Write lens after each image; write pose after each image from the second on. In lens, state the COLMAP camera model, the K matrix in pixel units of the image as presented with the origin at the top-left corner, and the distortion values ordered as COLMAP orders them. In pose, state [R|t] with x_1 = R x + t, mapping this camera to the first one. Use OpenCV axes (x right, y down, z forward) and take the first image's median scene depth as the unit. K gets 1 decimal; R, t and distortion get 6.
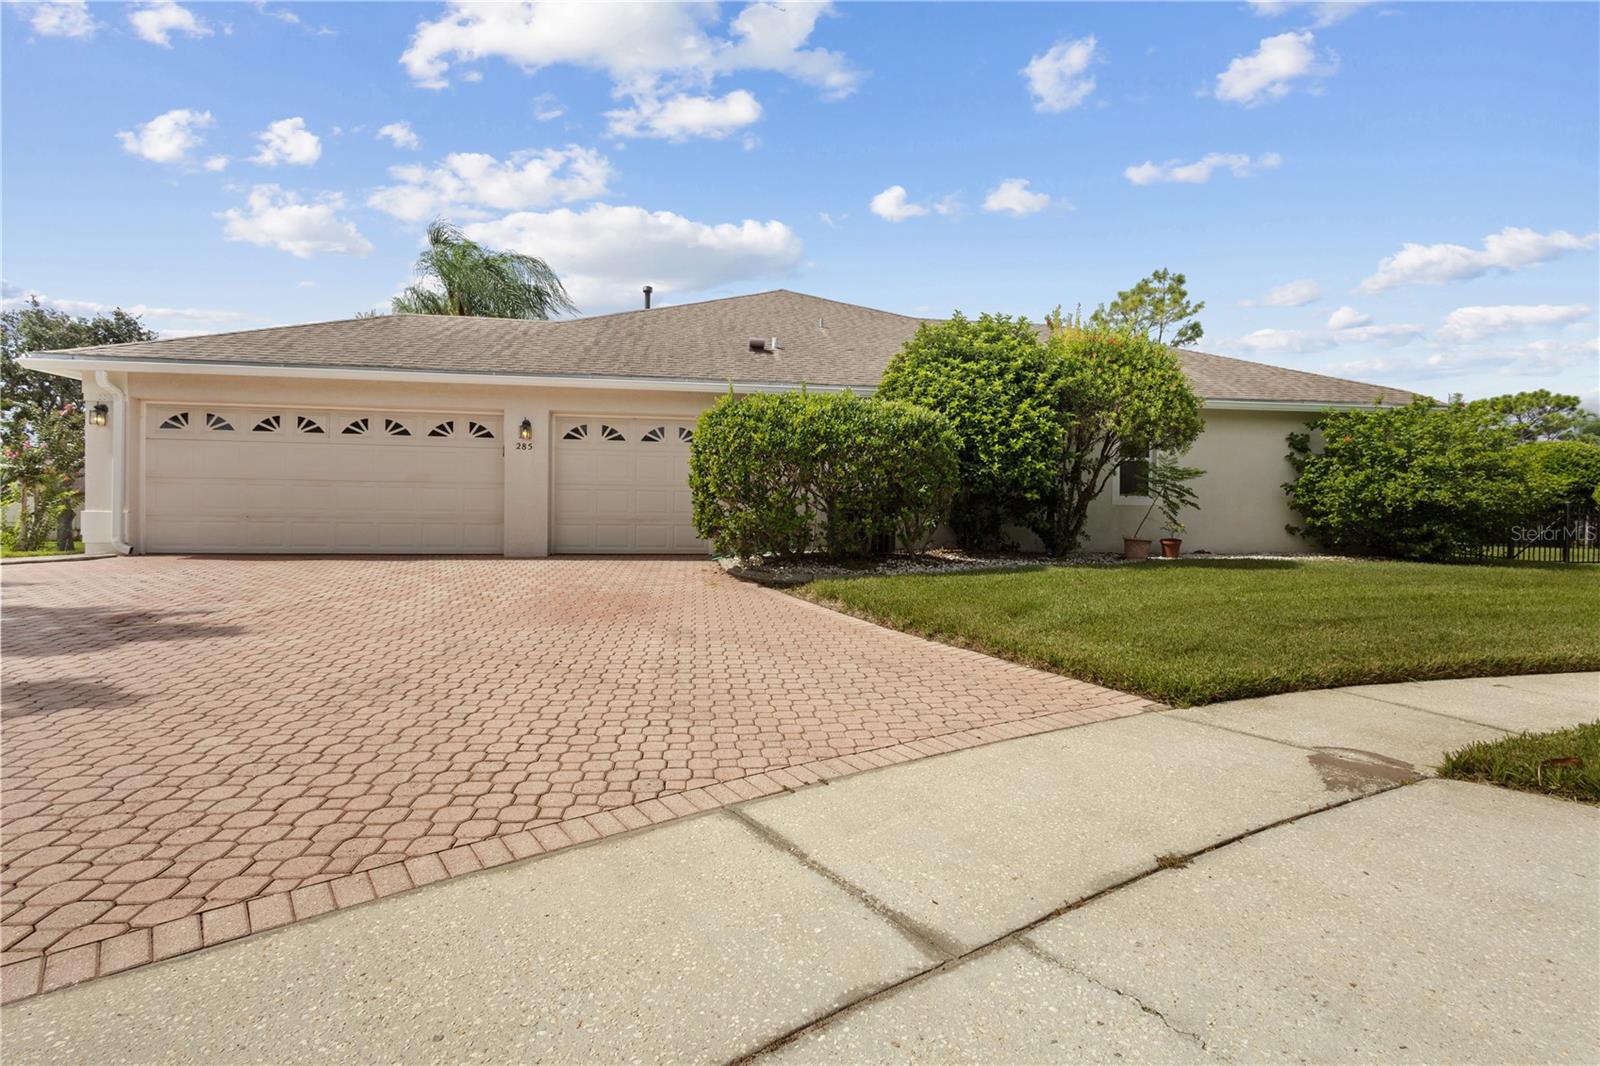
lens RADIAL K [[738.8, 0, 799.9], [0, 738.8, 469.5], [0, 0, 1]] dist [0.002025, 0.000201]
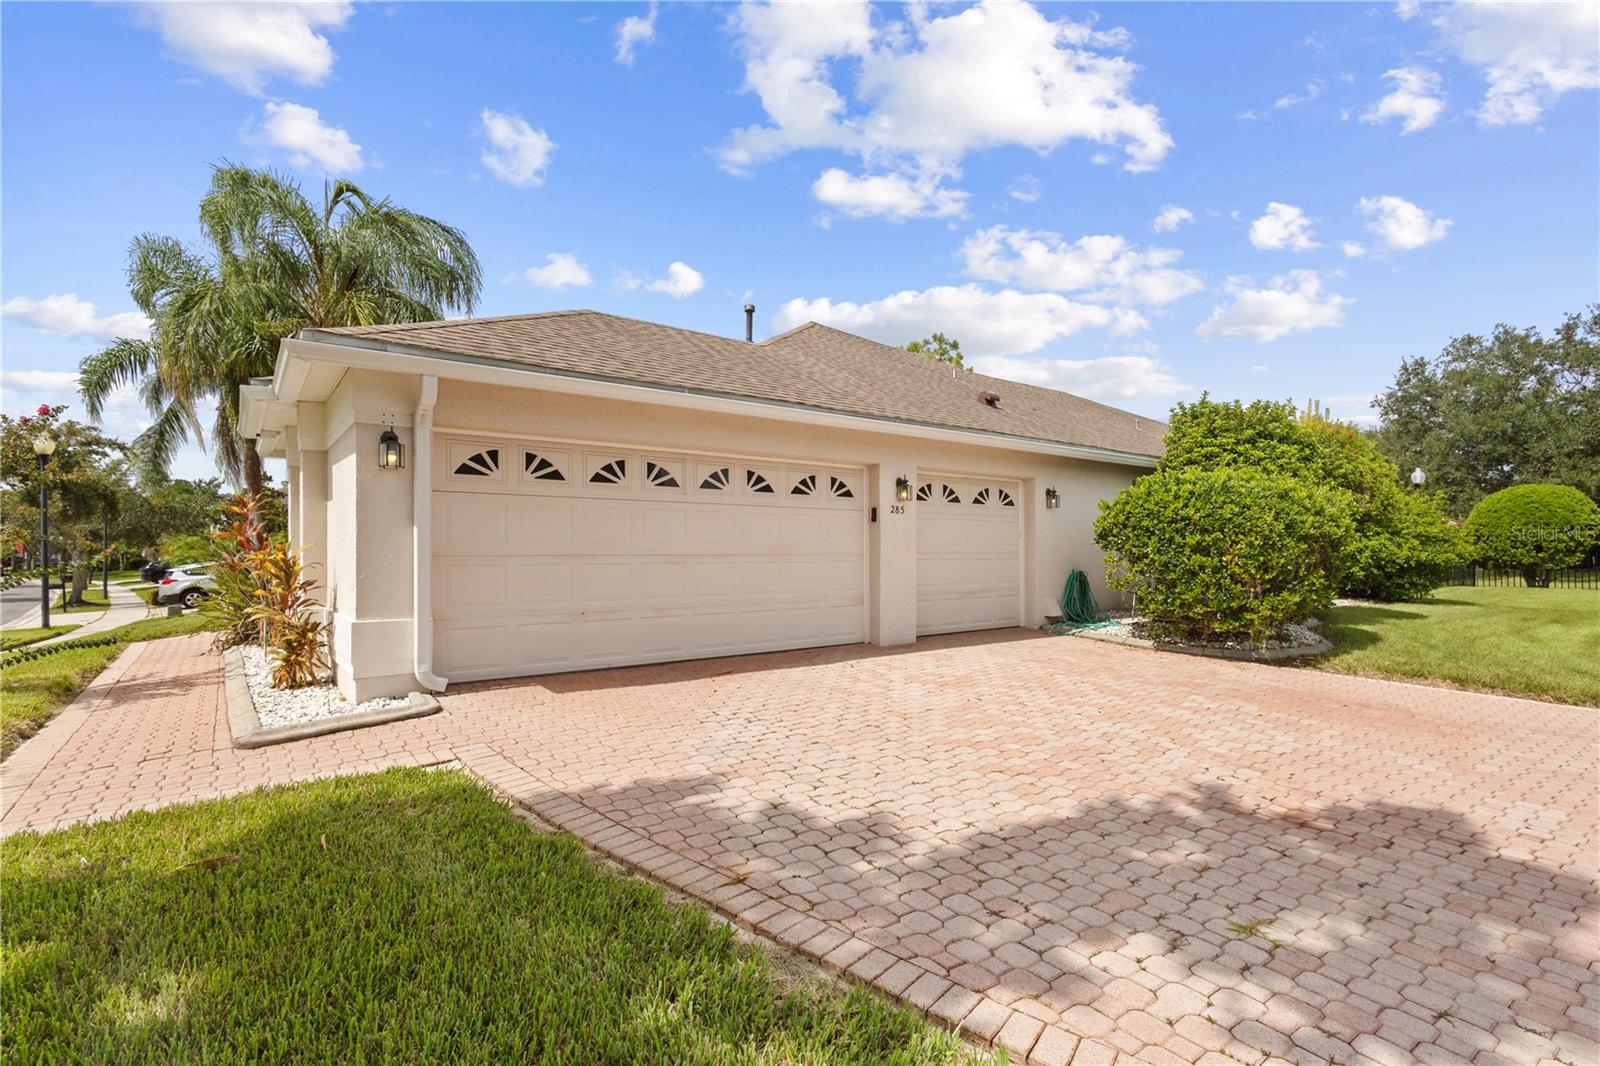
lens RADIAL K [[754.6, 0, 800.0], [0, 754.6, 533.0], [0, 0, 1]] dist [0.001881, 0.000158]
pose [[0.861247, -0.004127, 0.508170, -0.884090], [-0.021060, 0.998818, 0.043804, -0.038993], [-0.507750, -0.048428, 0.860142, 0.319866]]
